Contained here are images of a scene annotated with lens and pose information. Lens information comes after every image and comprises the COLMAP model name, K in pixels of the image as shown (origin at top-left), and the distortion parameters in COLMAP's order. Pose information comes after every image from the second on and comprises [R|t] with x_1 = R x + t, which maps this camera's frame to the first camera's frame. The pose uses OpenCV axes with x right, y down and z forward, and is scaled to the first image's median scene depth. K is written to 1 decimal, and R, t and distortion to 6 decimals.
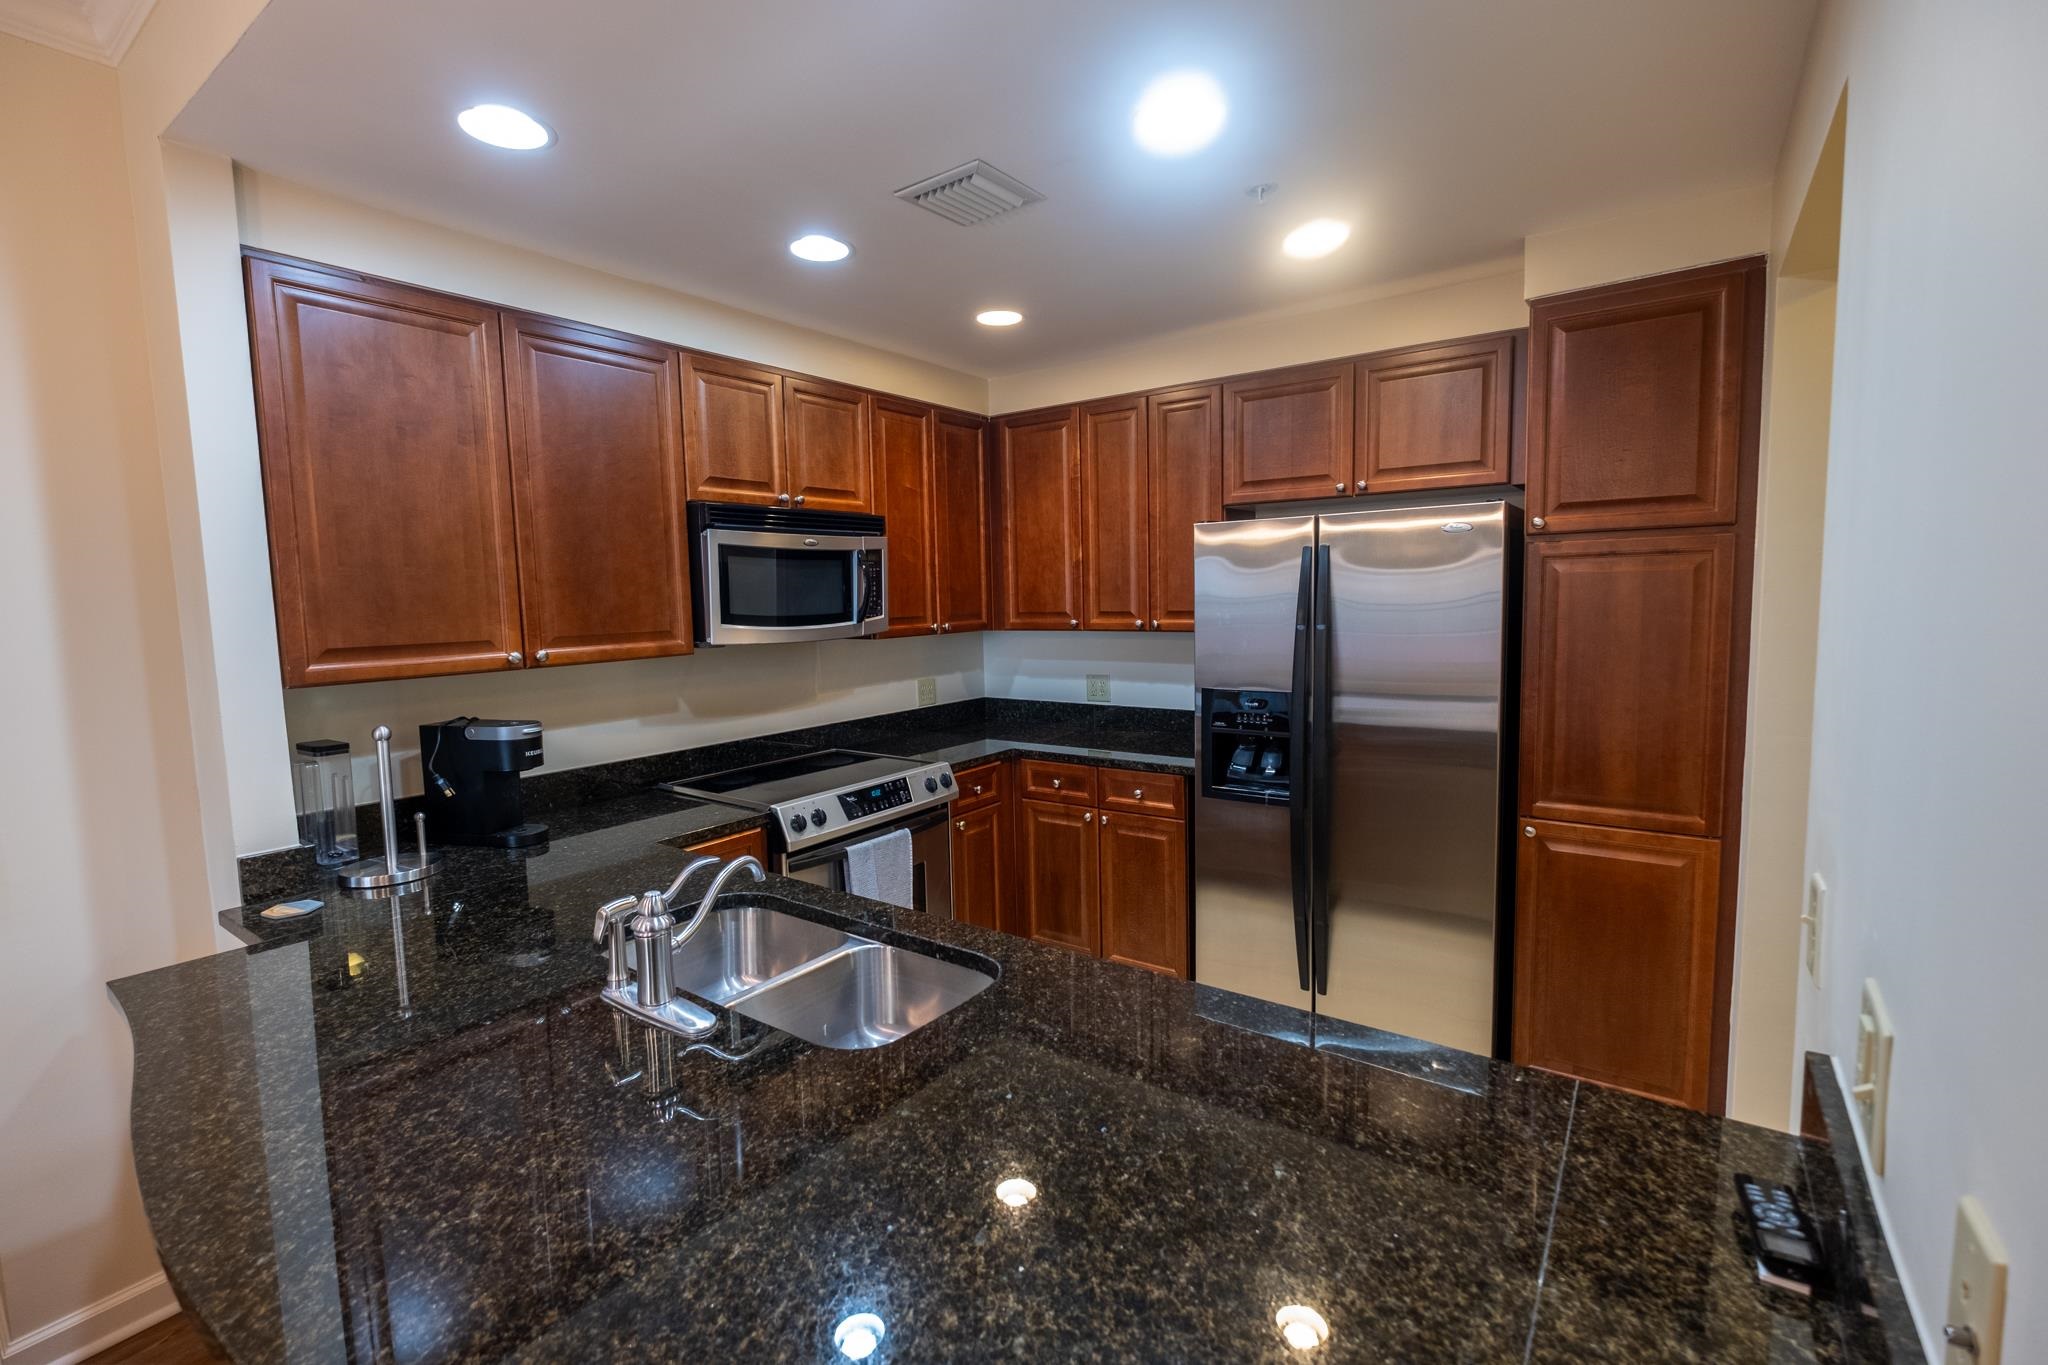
lens RADIAL K [[896.2, 0, 1014.9], [0, 896.2, 680.0], [0, 0, 1]] dist [-0.003107, -0.001421]
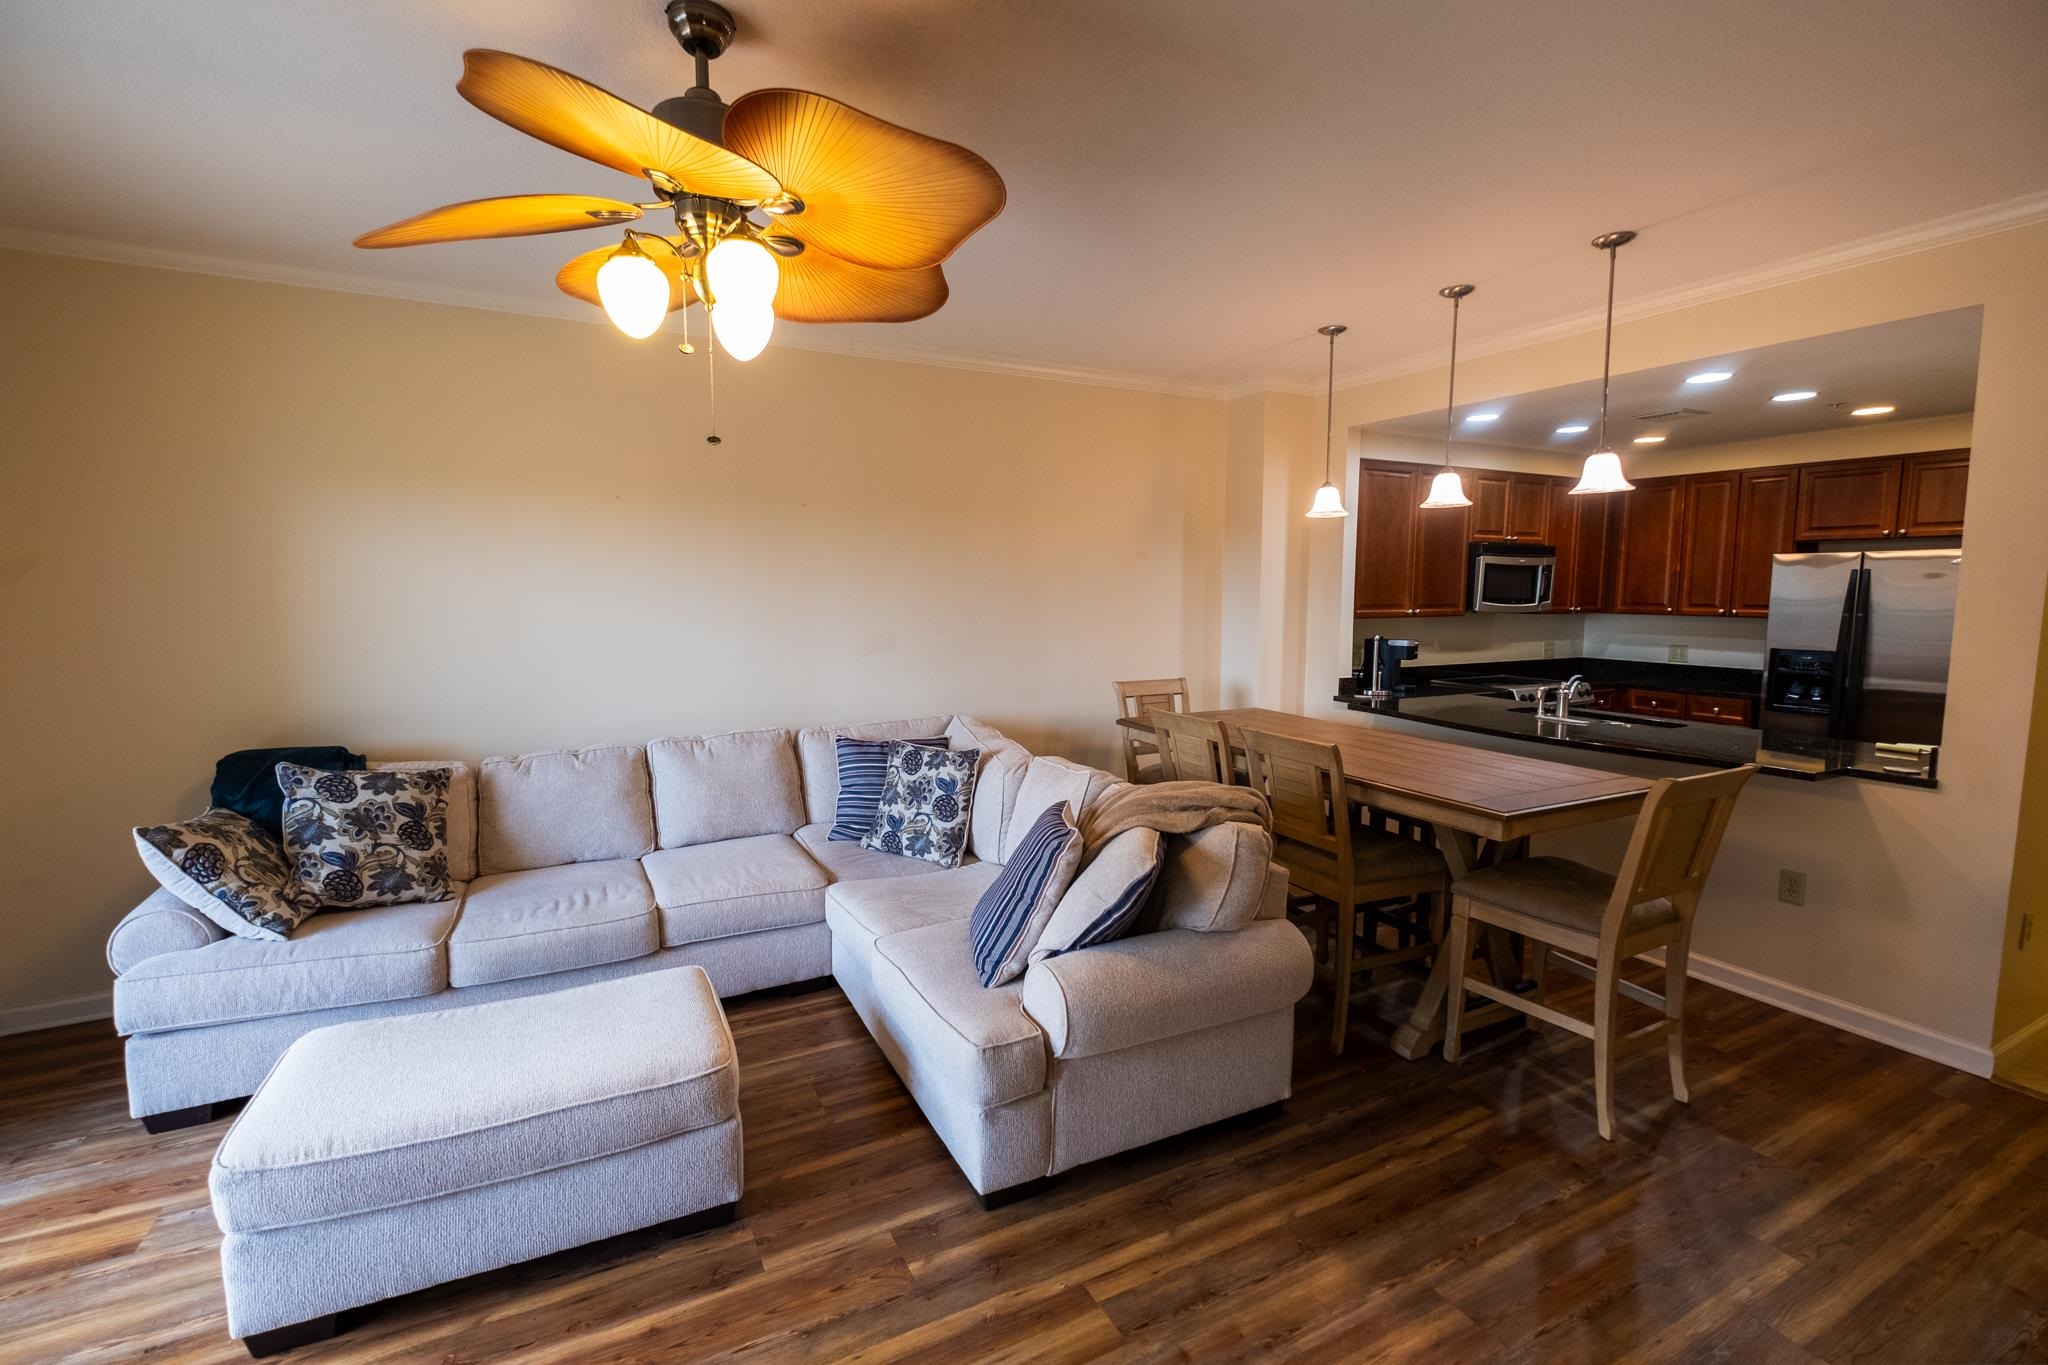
lens RADIAL K [[896.2, 0, 1012.8], [0, 896.2, 682.4], [0, 0, 1]] dist [-0.003107, -0.001421]
pose [[0.894635, 0.074336, -0.440570, -0.308739], [-0.068598, 0.997224, 0.028961, 0.113867], [0.441500, 0.004312, 0.897251, -1.099262]]
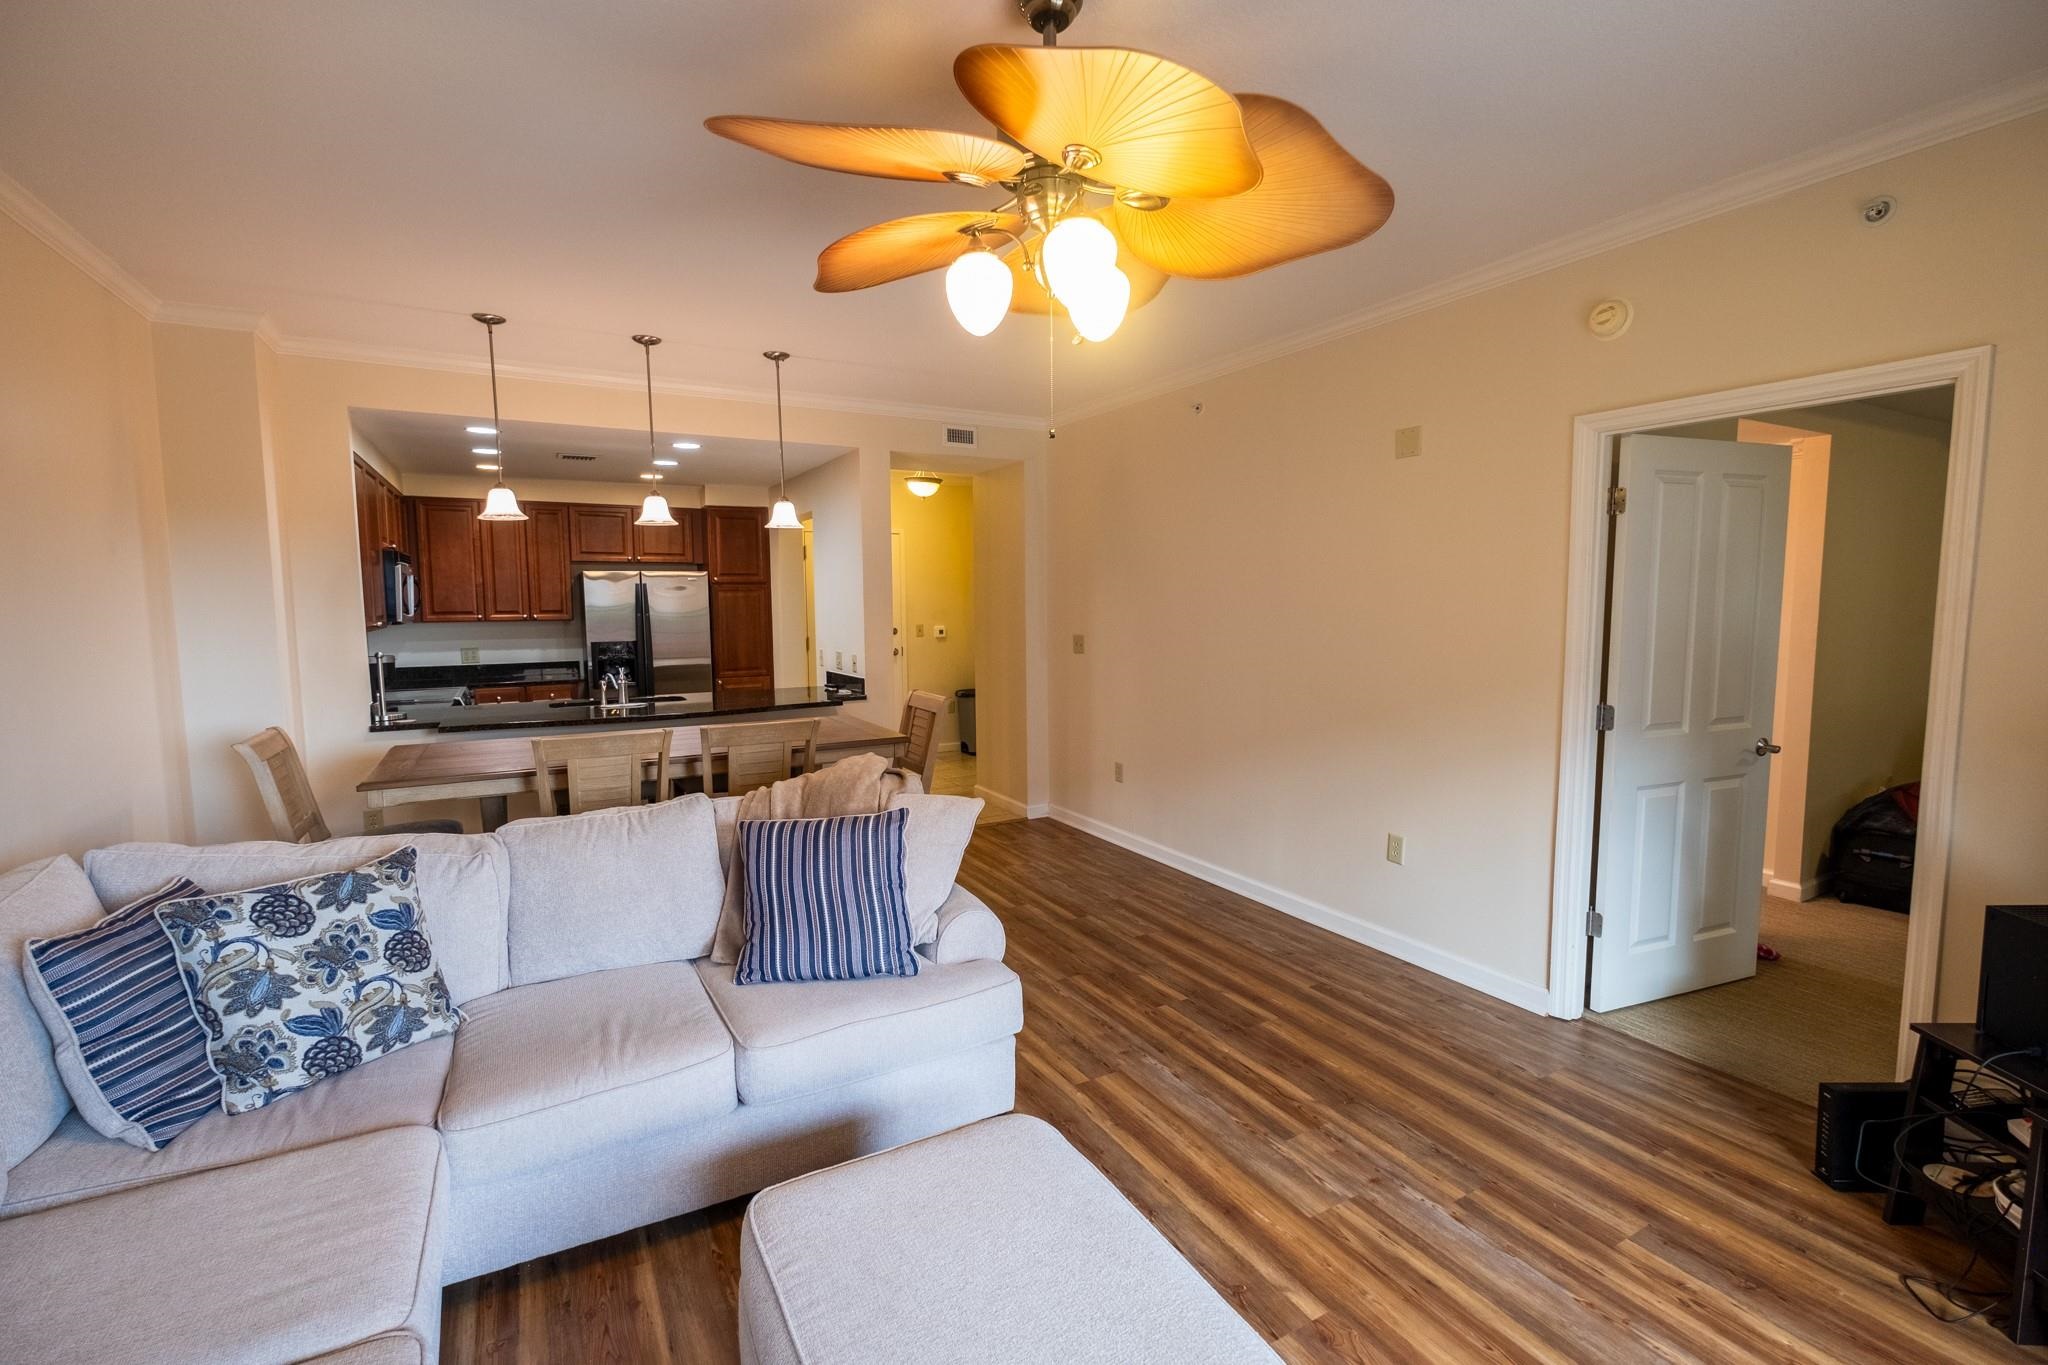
lens RADIAL K [[896.2, 0, 1013.8], [0, 896.2, 681.6], [0, 0, 1]] dist [-0.003107, -0.001421]
pose [[0.415669, -0.065227, 0.907174, -1.306814], [0.087204, 0.995688, 0.031634, 0.118532], [-0.905326, 0.065960, 0.419565, -0.857490]]
